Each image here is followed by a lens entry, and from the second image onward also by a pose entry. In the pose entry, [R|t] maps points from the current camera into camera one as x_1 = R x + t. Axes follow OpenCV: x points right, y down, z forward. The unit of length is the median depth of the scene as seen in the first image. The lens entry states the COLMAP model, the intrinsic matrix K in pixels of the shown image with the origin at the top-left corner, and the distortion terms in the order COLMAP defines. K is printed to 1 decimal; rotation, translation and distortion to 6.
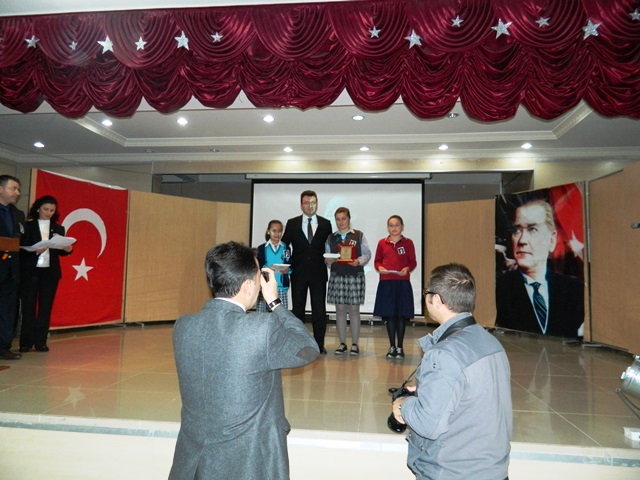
lens RADIAL K [[474.1, 0, 317.0], [0, 474.1, 239.8], [0, 0, 1]] dist [0.003386, 0.001928]
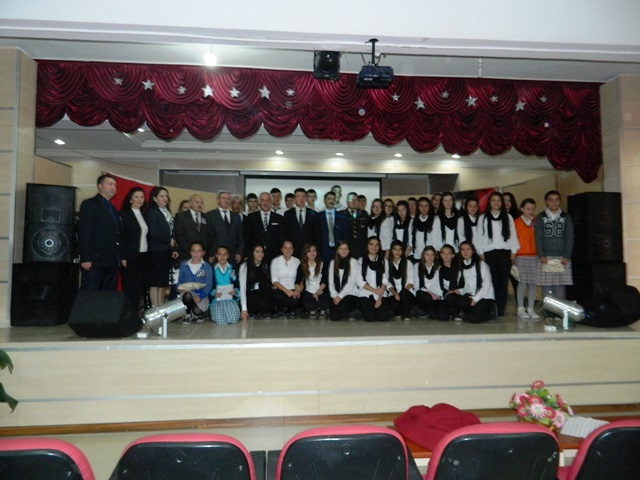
lens RADIAL K [[474.1, 0, 317.0], [0, 474.1, 239.8], [0, 0, 1]] dist [0.003386, 0.001928]
pose [[0.974170, -0.012487, 0.225472, -0.300467], [0.000967, 0.998691, 0.051133, -0.031685], [-0.225815, -0.049594, 0.972907, -0.294103]]
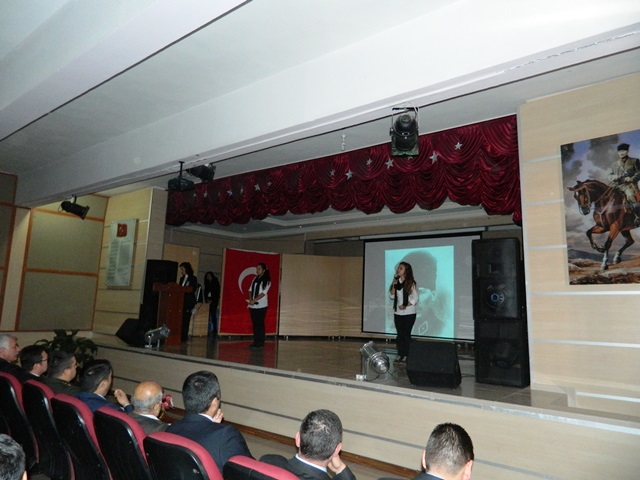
lens RADIAL K [[474.1, 0, 317.0], [0, 474.1, 239.8], [0, 0, 1]] dist [0.003386, 0.001928]
pose [[0.850496, -0.066971, -0.521700, 0.630838], [0.025484, 0.995943, -0.086306, -0.010145], [0.525363, 0.060109, 0.848752, -0.366589]]
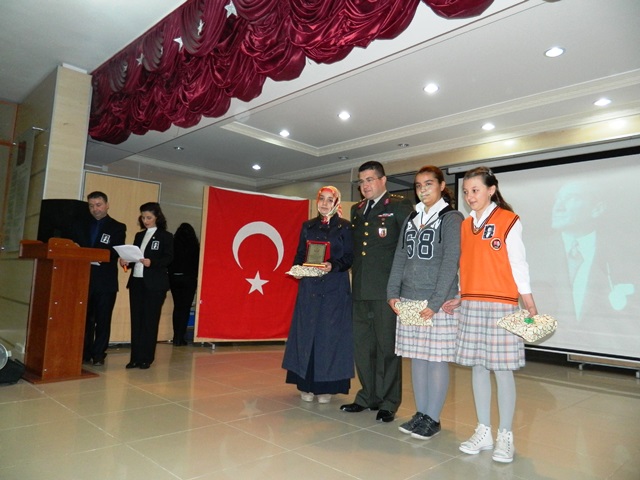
lens RADIAL K [[476.4, 0, 320.0], [0, 476.4, 240.0], [0, 0, 1]] dist [0.024583, 0.000873]
pose [[0.787051, -0.043568, -0.615348, 0.225779], [0.021178, 0.998823, -0.043631, 0.019082], [0.616525, 0.021308, 0.787047, 0.291610]]
